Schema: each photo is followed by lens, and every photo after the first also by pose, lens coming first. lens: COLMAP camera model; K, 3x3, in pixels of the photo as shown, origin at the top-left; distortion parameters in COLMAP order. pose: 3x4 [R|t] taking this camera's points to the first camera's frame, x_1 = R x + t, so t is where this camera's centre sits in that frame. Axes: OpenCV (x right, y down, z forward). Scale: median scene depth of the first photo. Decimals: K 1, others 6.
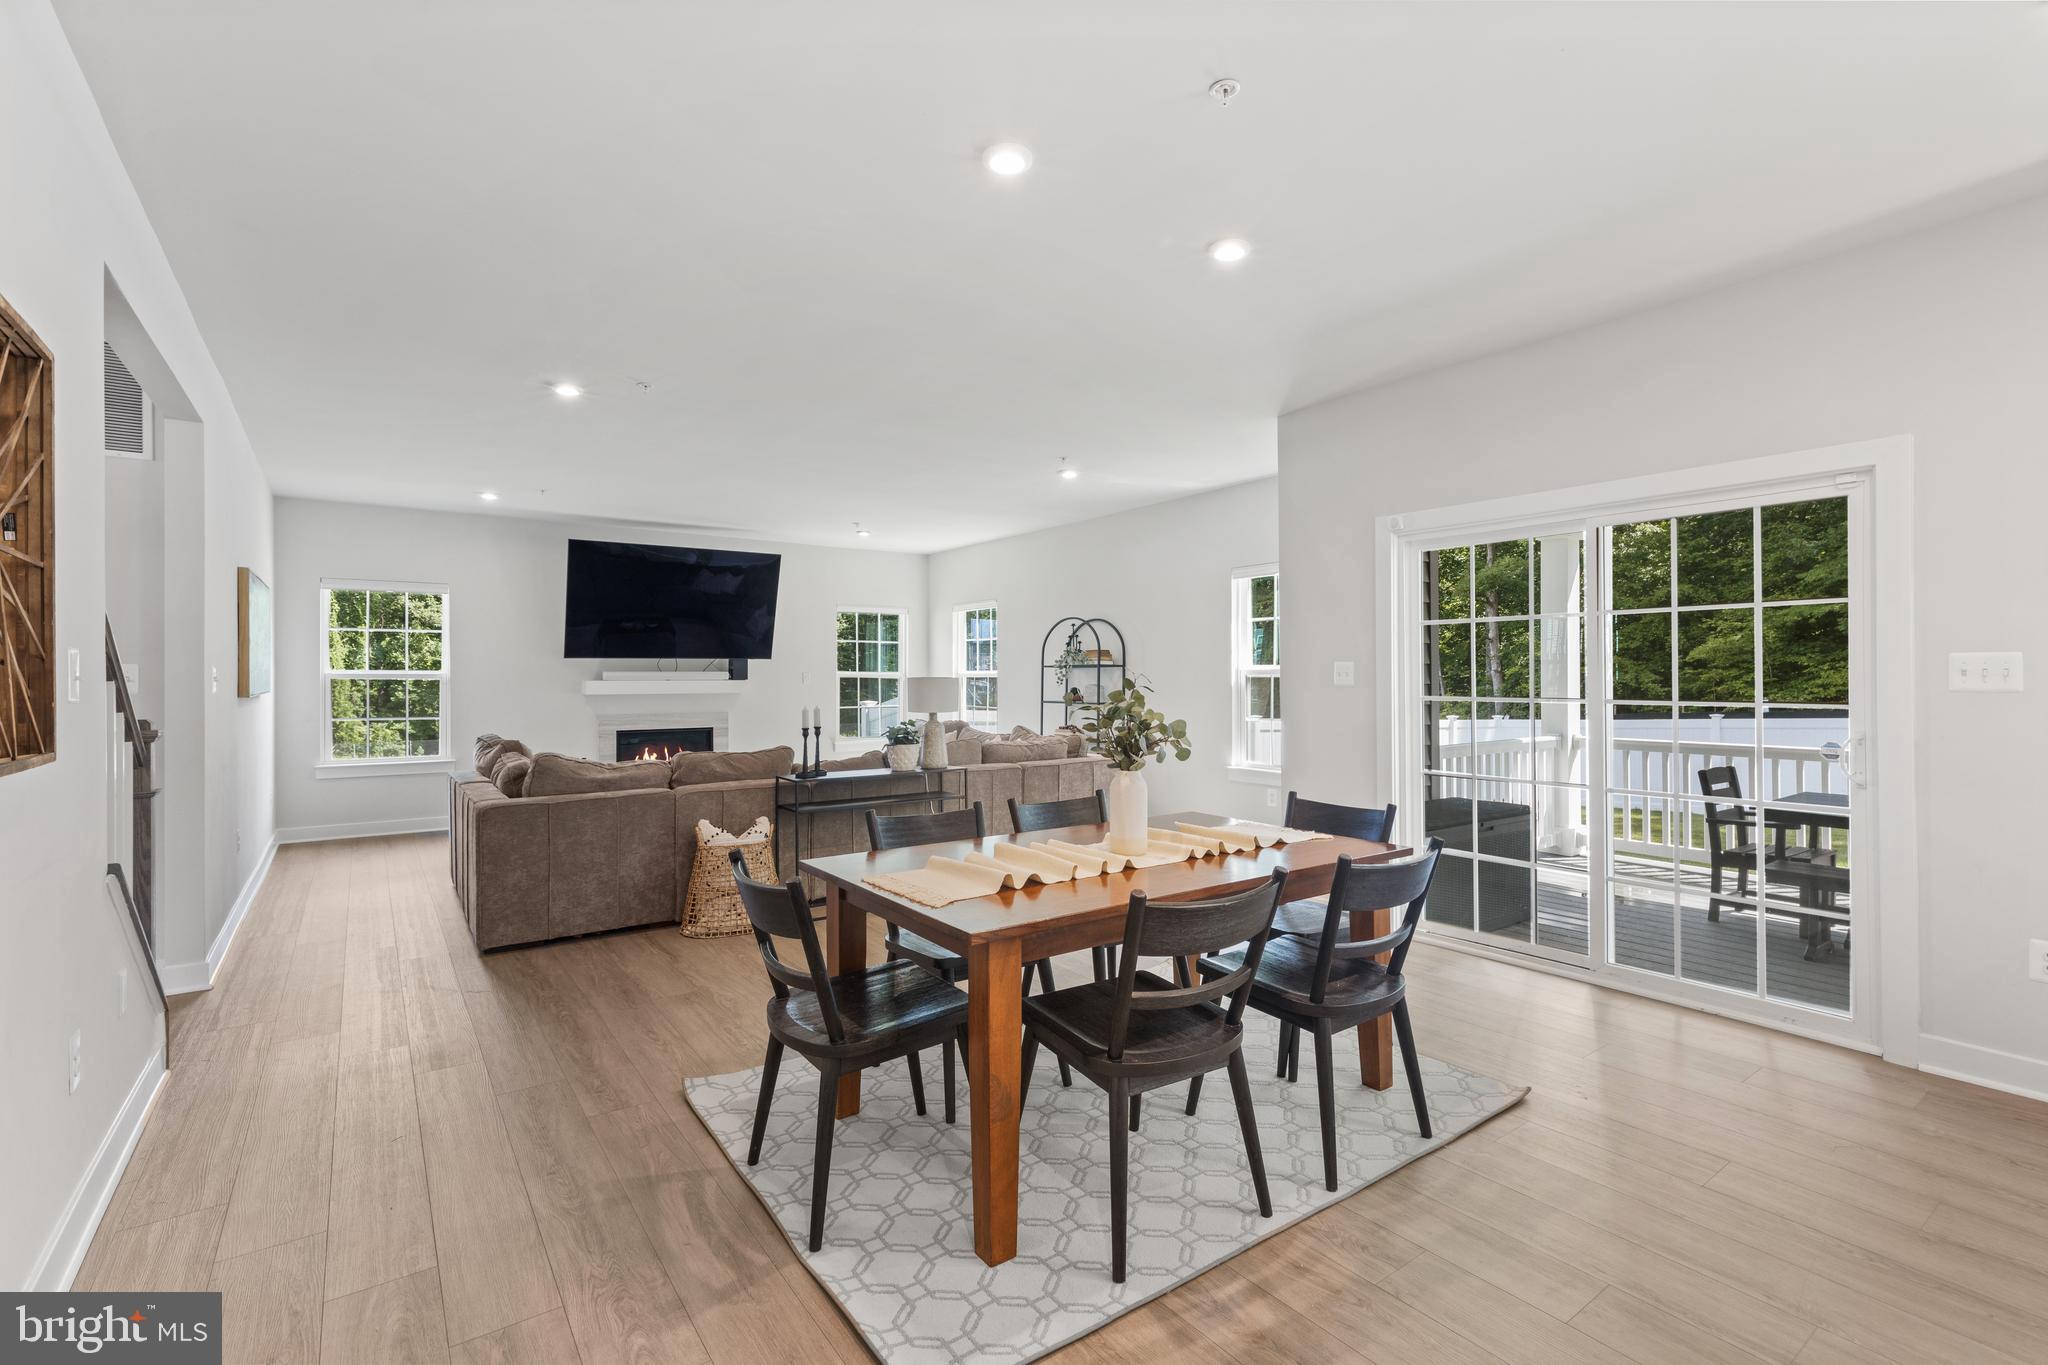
lens RADIAL K [[925.3, 0, 1025.8], [0, 925.3, 666.0], [0, 0, 1]] dist [0.006507, -0.001935]
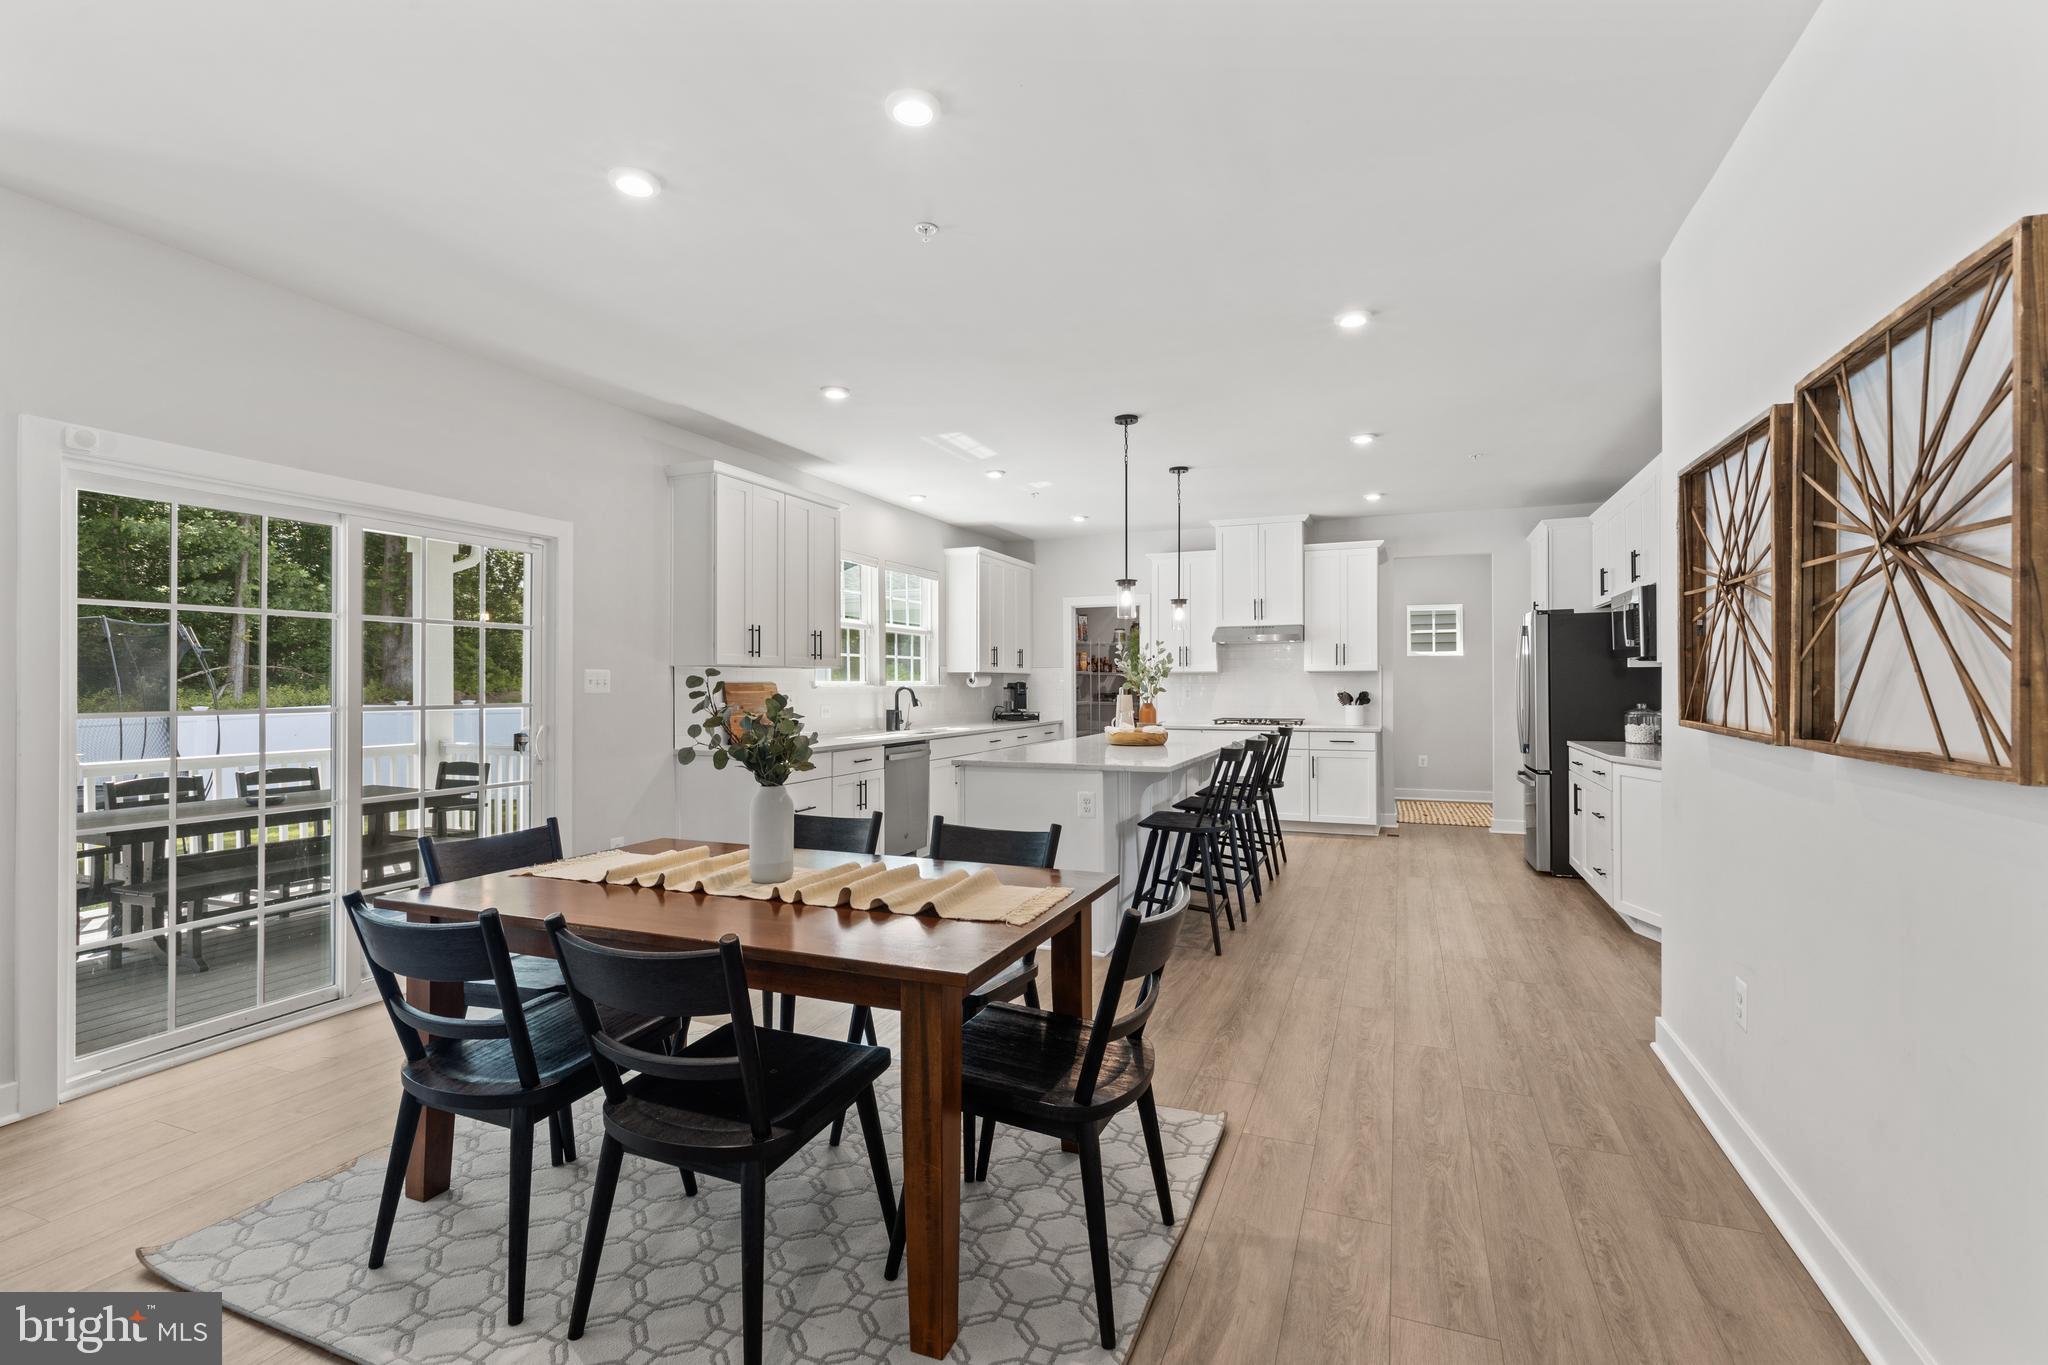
lens RADIAL K [[925.3, 0, 1038.0], [0, 925.3, 682.5], [0, 0, 1]] dist [0.006507, -0.001935]
pose [[-0.545976, 0.005105, 0.837785, -0.259151], [-0.007156, 0.999917, -0.010757, 0.007311], [-0.837770, -0.011869, -0.545894, 0.428628]]
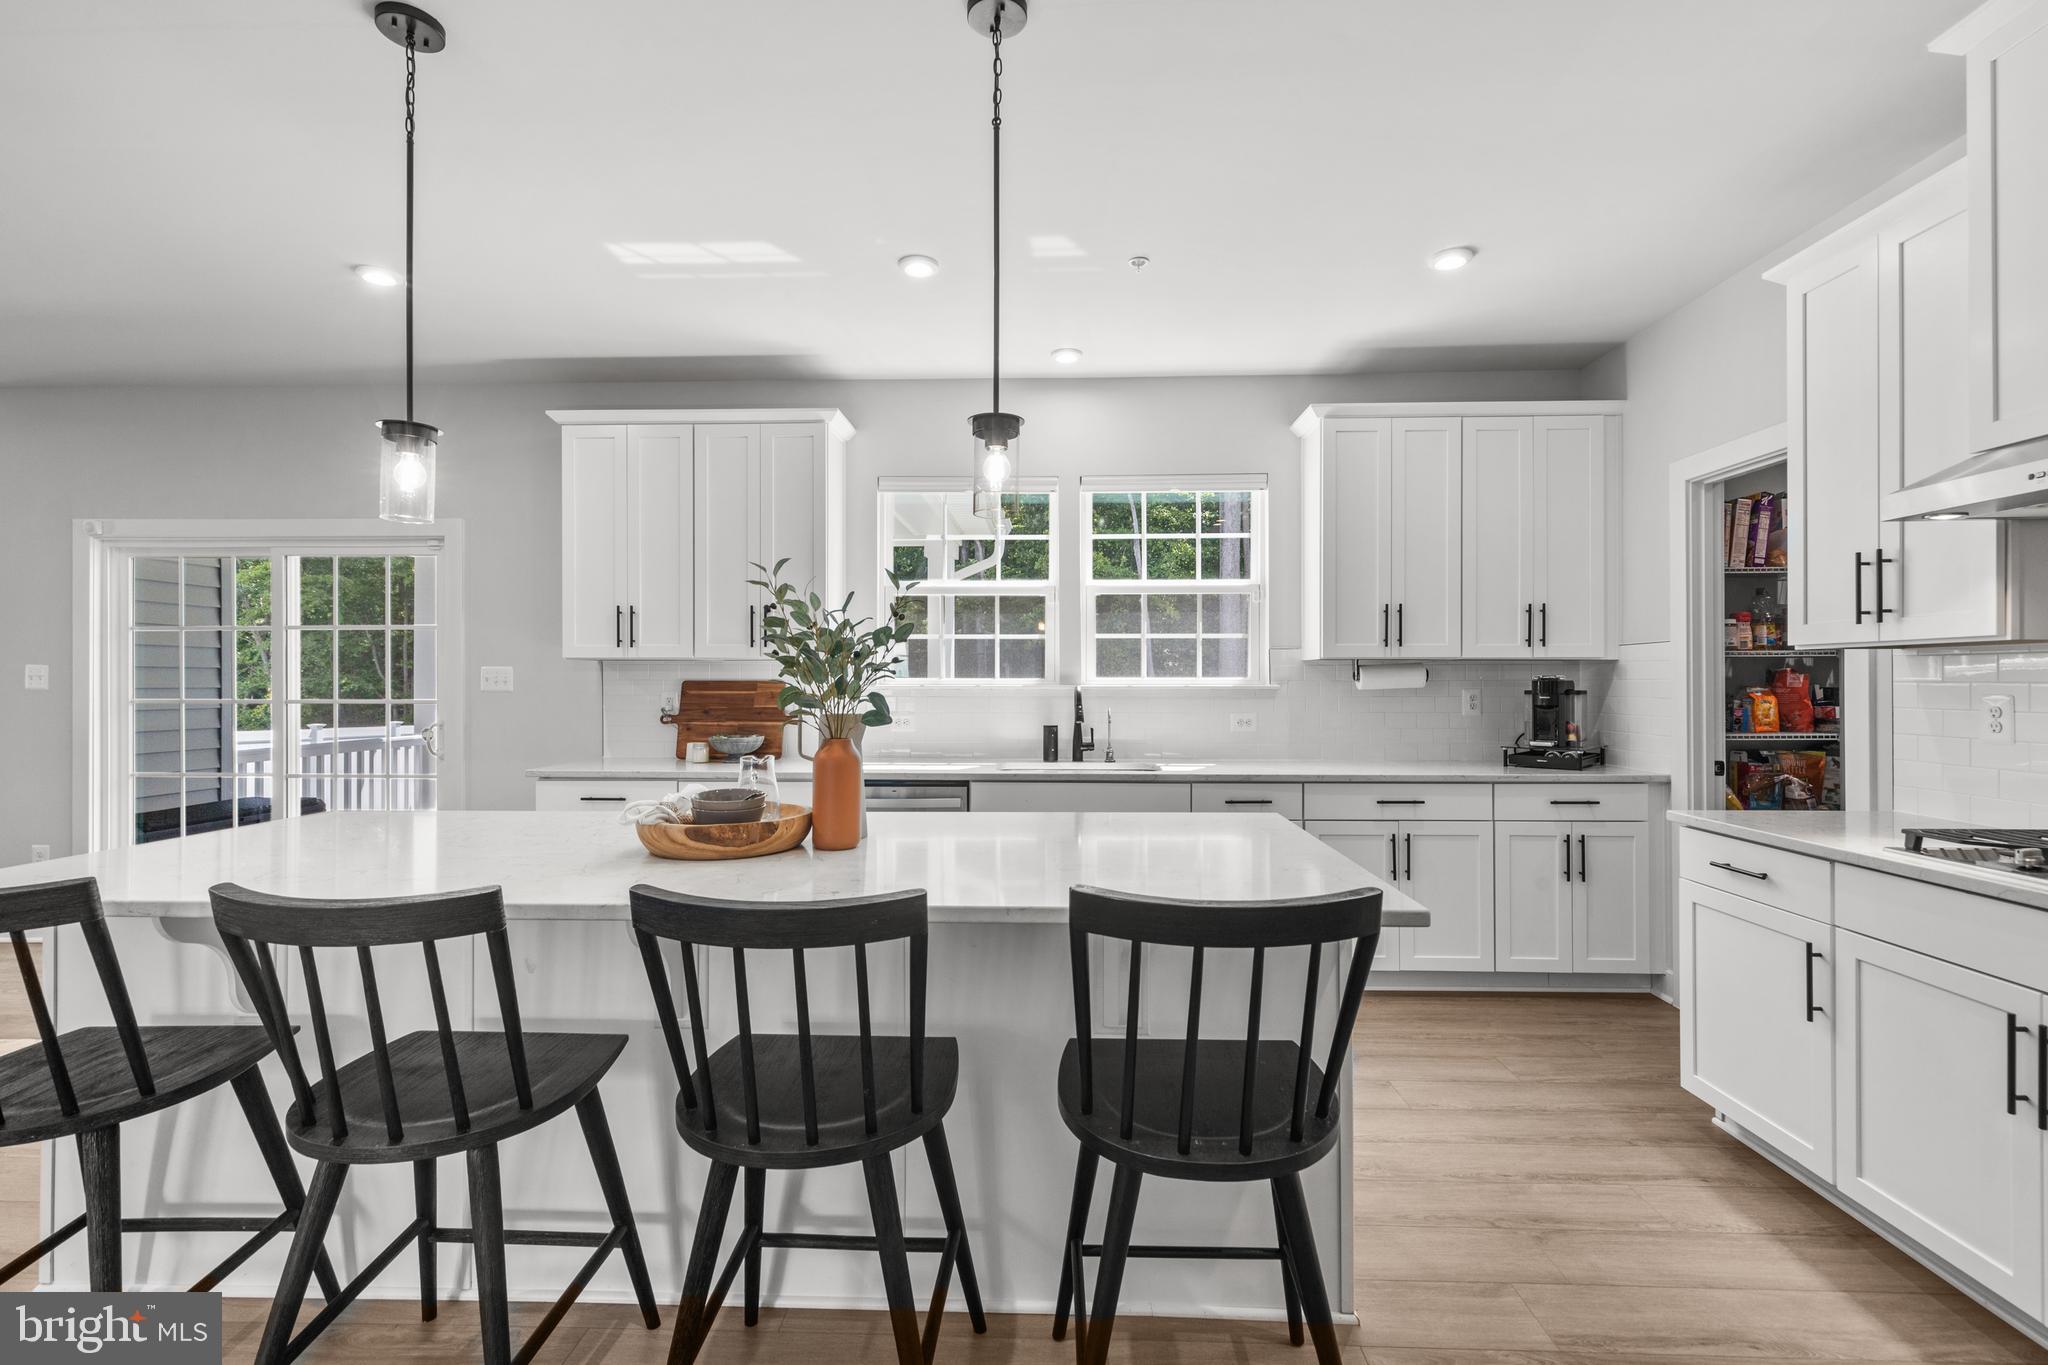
lens RADIAL K [[925.3, 0, 1036.9], [0, 925.3, 667.4], [0, 0, 1]] dist [0.006507, -0.001935]
pose [[0.613684, 0.014782, 0.789414, 0.119964], [-0.012690, 0.999880, -0.008859, -0.003030], [-0.789450, -0.004581, 0.613798, -0.225650]]
